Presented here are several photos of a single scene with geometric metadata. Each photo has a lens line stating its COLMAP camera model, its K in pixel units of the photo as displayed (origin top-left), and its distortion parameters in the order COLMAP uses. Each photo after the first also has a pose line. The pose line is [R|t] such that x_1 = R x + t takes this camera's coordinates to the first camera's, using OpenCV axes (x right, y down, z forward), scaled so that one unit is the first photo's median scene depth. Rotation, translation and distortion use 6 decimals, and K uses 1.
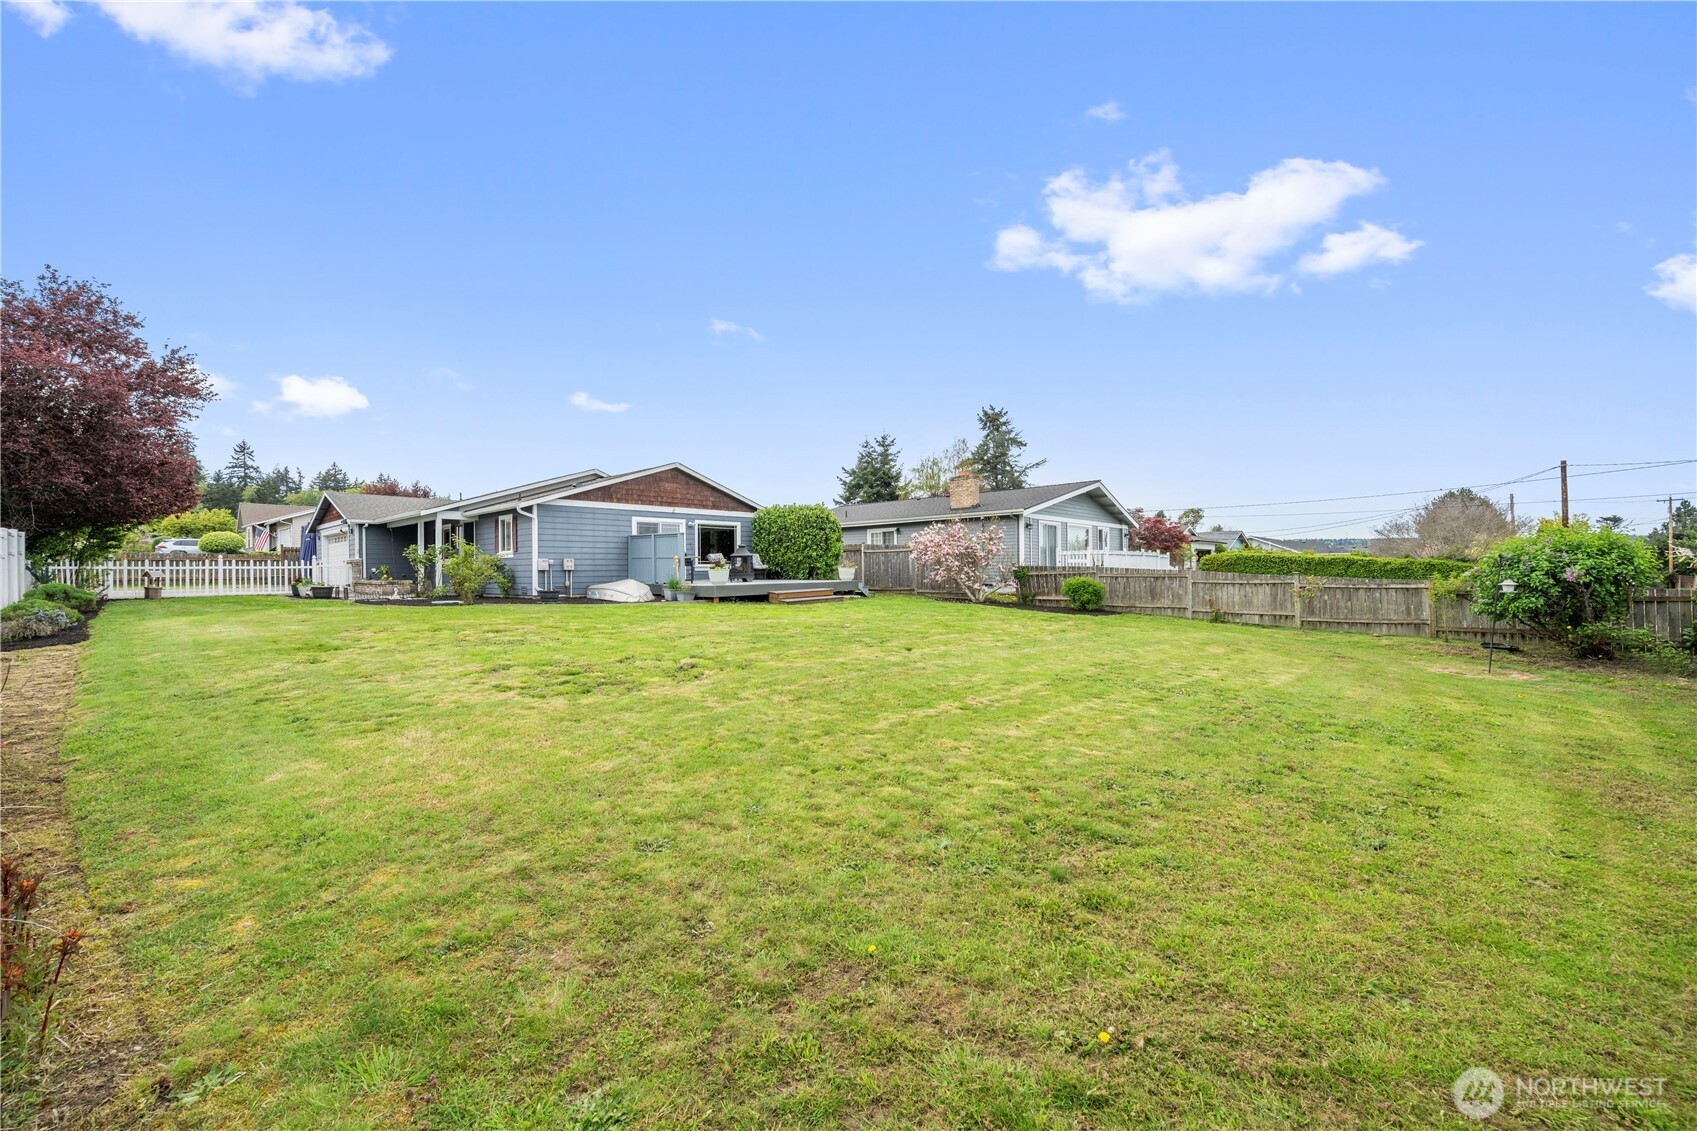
lens RADIAL K [[665.1, 0, 848.5], [0, 665.1, 565.5], [0, 0, 1]] dist [0.000203, 0.000126]
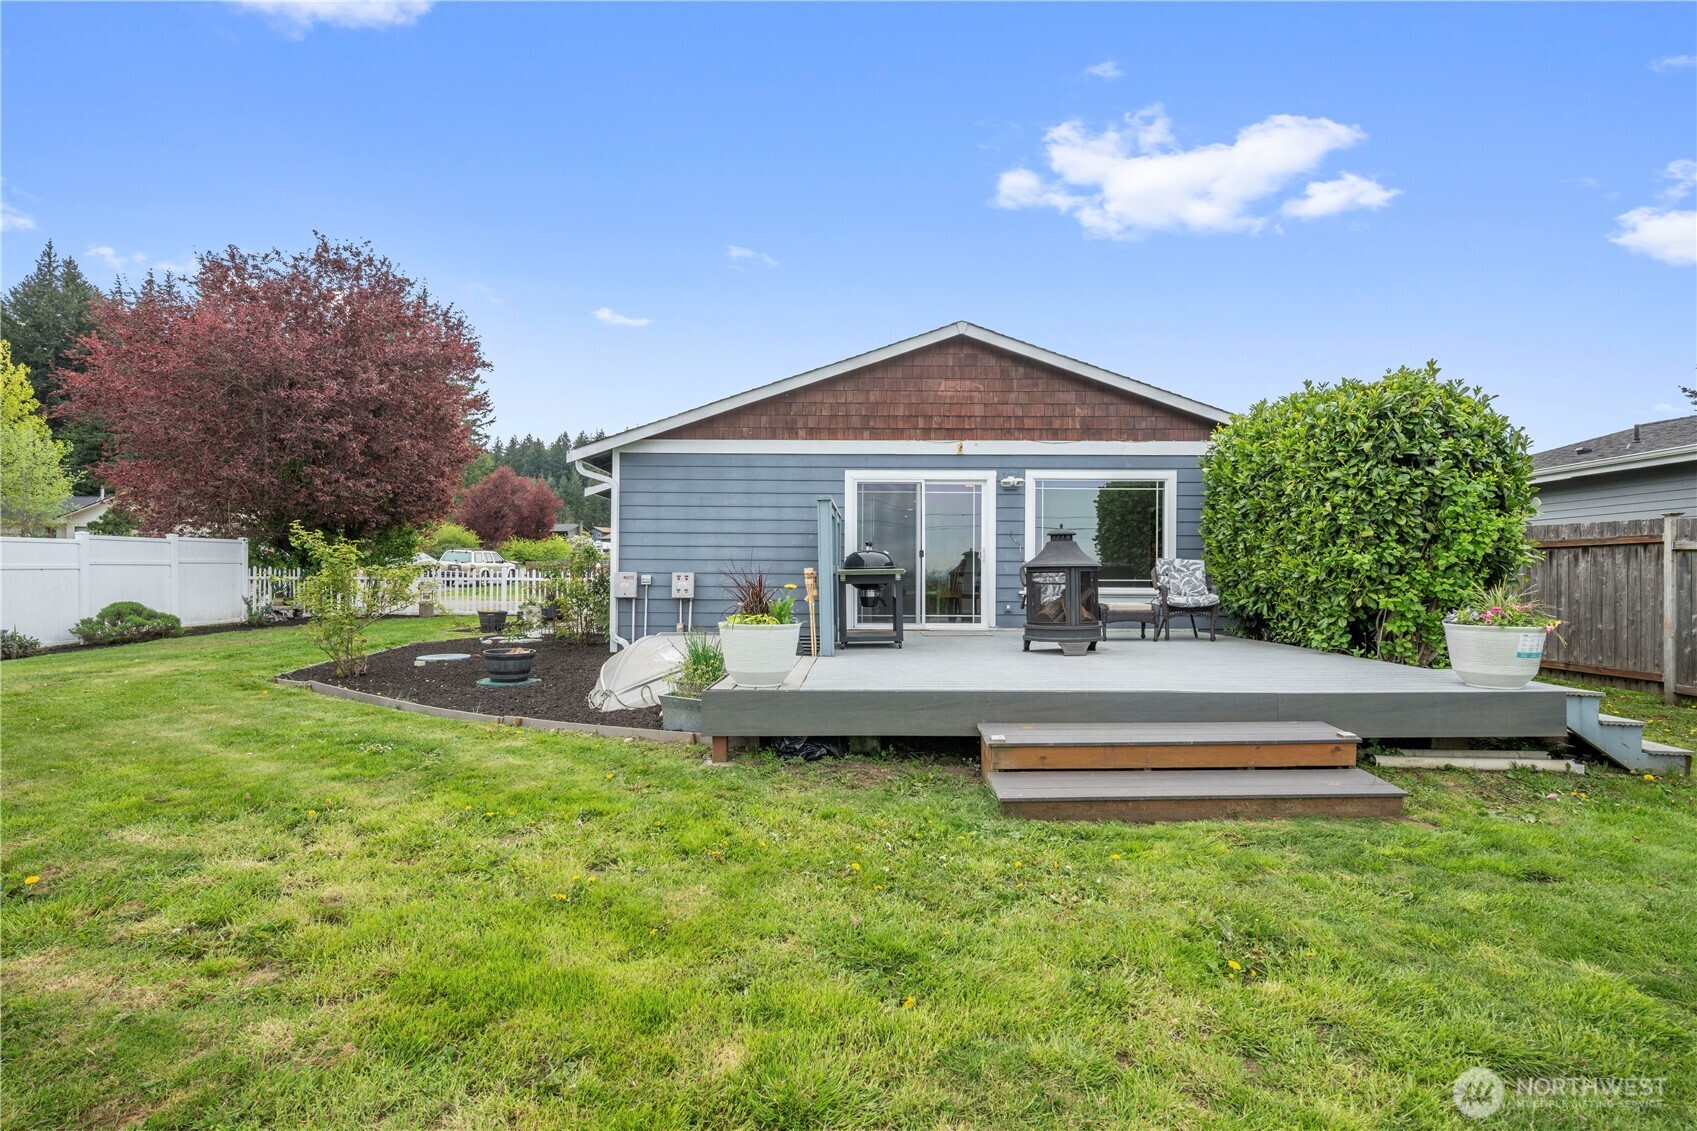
lens RADIAL K [[825.3, 0, 848.5], [0, 825.3, 565.5], [0, 0, 1]] dist [0.000569, -0.000562]
pose [[0.656455, 0.003148, -0.754359, 0.060681], [-0.008655, 0.999957, -0.003359, -0.012318], [0.754315, 0.008734, 0.656454, 0.648011]]
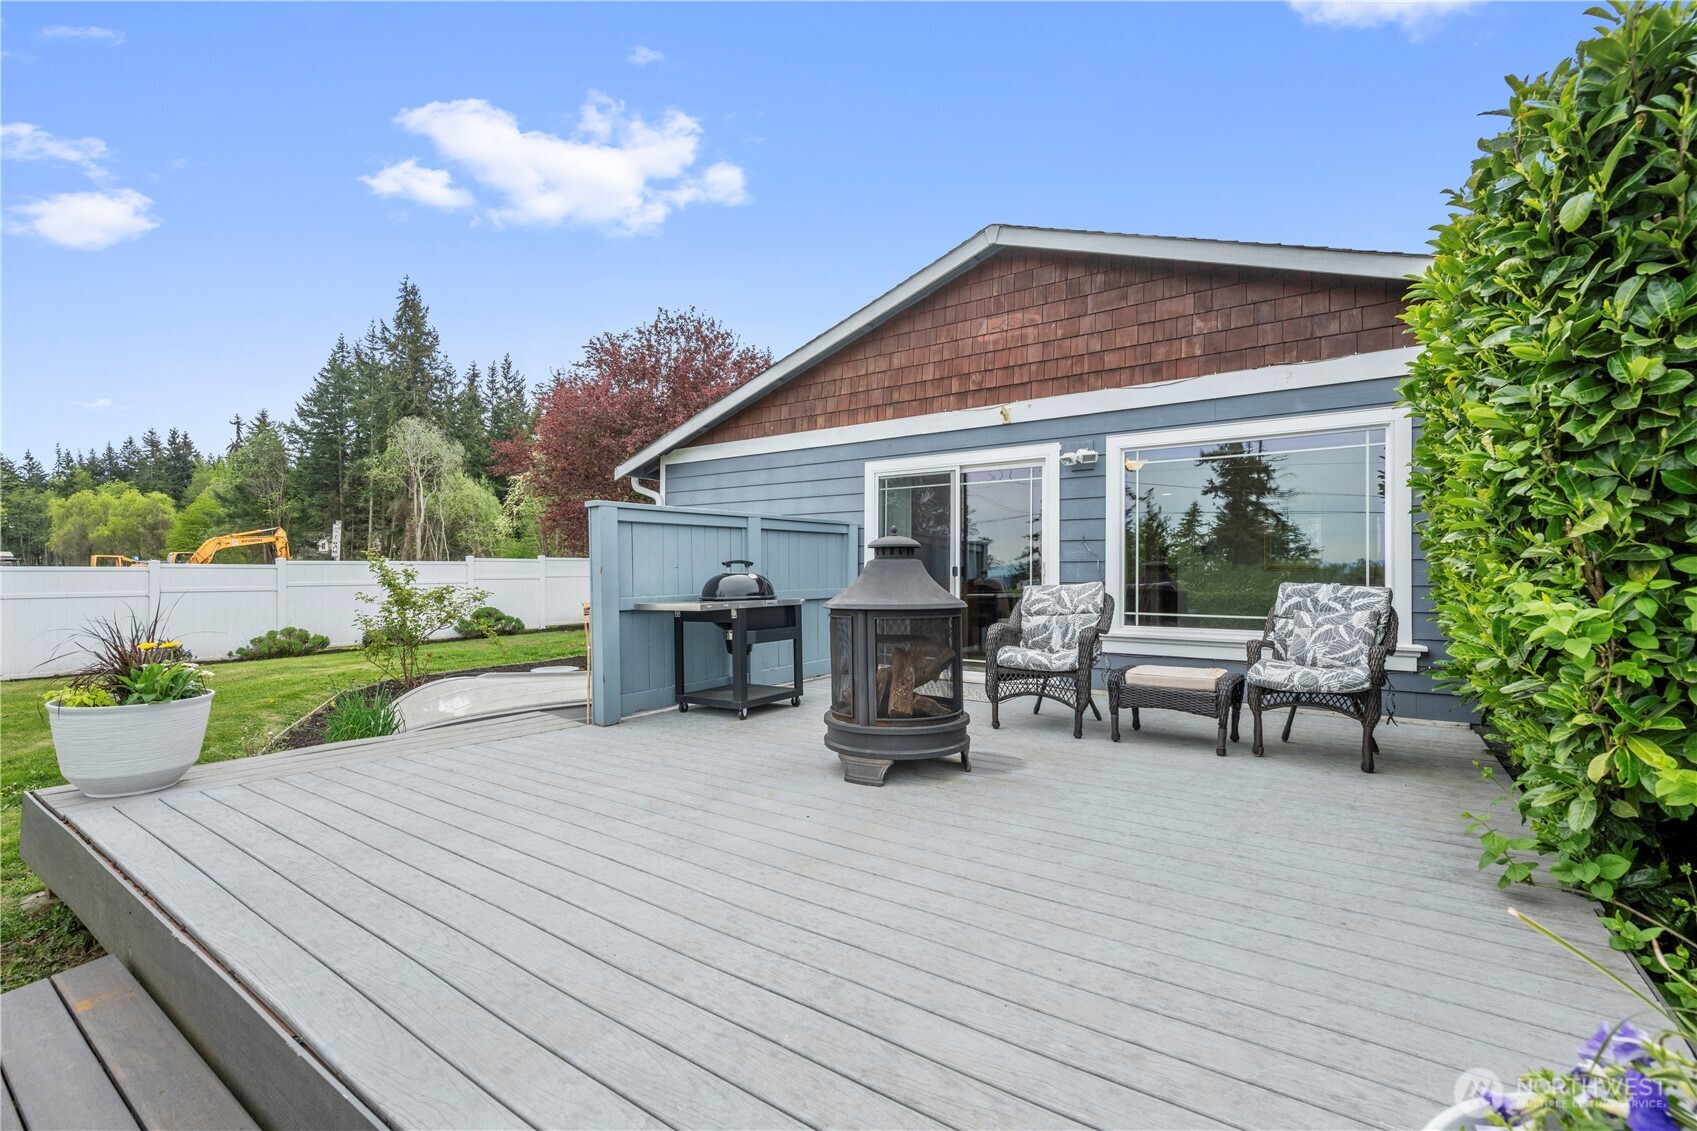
lens RADIAL K [[739.9, 0, 833.3], [0, 739.9, 562.0], [0, 0, 1]] dist [0.000847, 0.000152]
pose [[0.112424, -0.006813, -0.993637, 0.020134], [0.000757, 0.999977, -0.006771, -0.023338], [0.993660, 0.000009, 0.112427, 0.919656]]
